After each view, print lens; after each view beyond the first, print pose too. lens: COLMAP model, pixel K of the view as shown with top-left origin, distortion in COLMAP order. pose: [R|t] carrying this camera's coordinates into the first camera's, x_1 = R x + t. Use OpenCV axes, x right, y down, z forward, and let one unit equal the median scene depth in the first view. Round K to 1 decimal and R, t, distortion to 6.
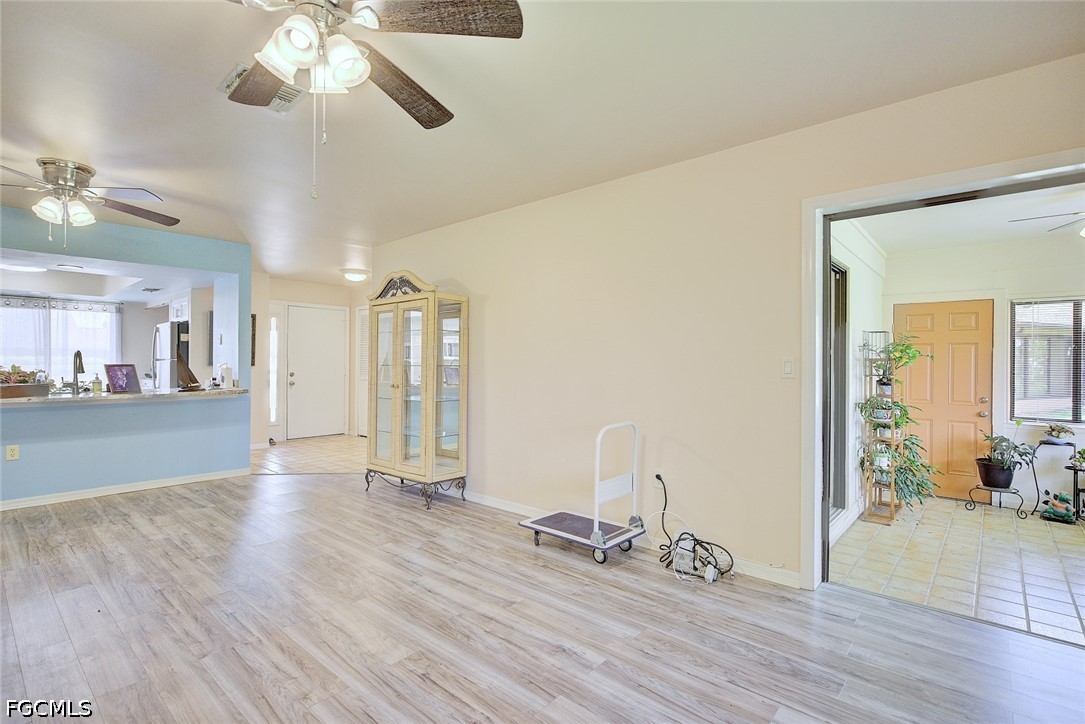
lens RADIAL K [[511.1, 0, 538.1], [0, 511.1, 361.5], [0, 0, 1]] dist [-0.004351, -0.001058]
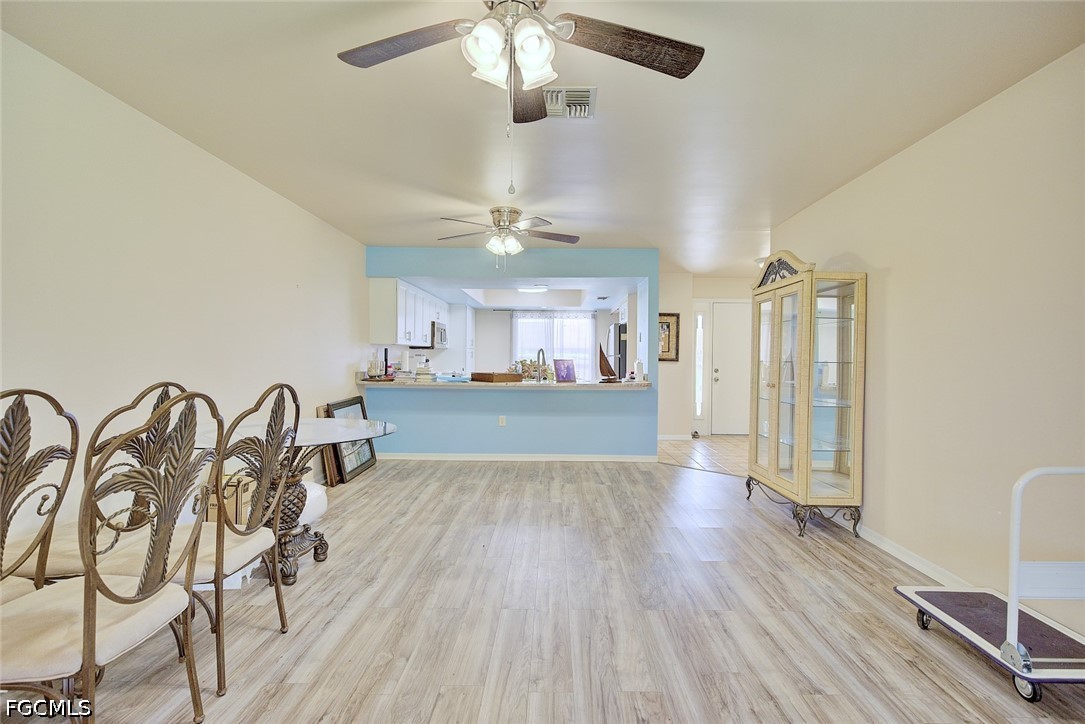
lens RADIAL K [[521.8, 0, 553.2], [0, 521.8, 360.8], [0, 0, 1]] dist [-0.004013, -0.000071]
pose [[0.658529, 0.006185, -0.752530, 0.185150], [-0.003085, 0.999980, 0.005520, 0.003480], [0.752549, -0.001314, 0.658535, 0.174782]]
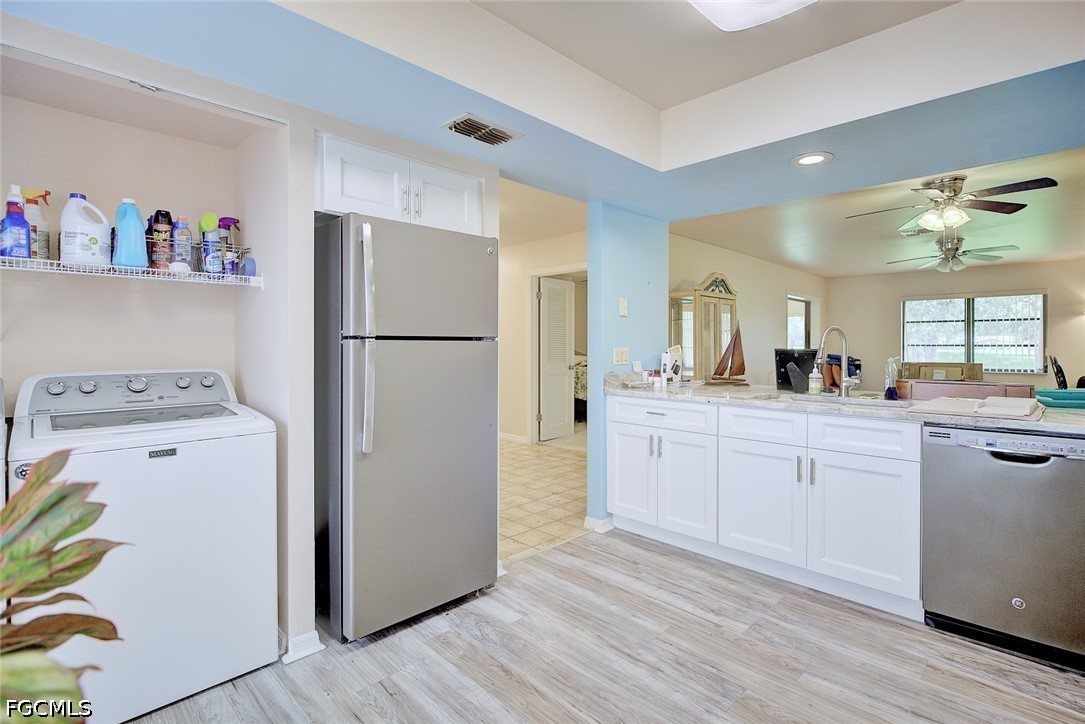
lens RADIAL K [[521.8, 0, 562.8], [0, 521.8, 347.2], [0, 0, 1]] dist [-0.004013, -0.000071]
pose [[0.041628, -0.007584, 0.999104, -2.044546], [-0.002469, 0.999967, 0.007693, -0.001285], [-0.999130, -0.002787, 0.041608, 1.712955]]
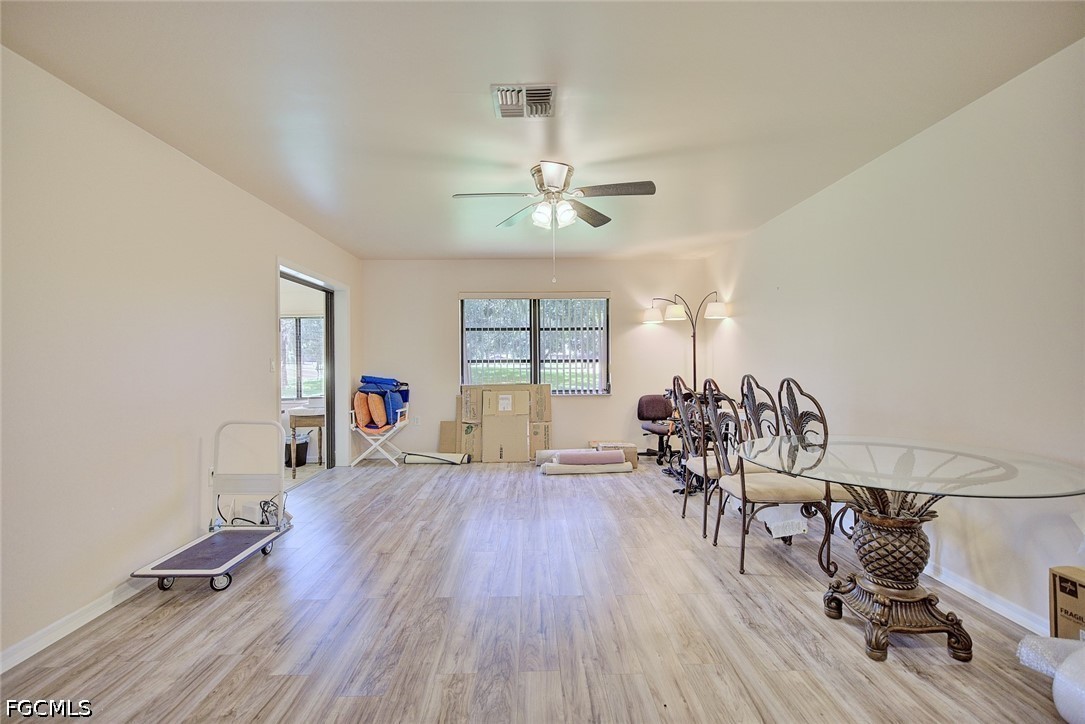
lens RADIAL K [[503.3, 0, 536.4], [0, 503.3, 362.4], [0, 0, 1]] dist [-0.000924, -0.001709]
pose [[-0.669764, -0.001969, 0.742571, -0.889531], [0.002331, 0.999986, 0.004754, 0.000483], [-0.742570, 0.004915, -0.669750, 1.128488]]
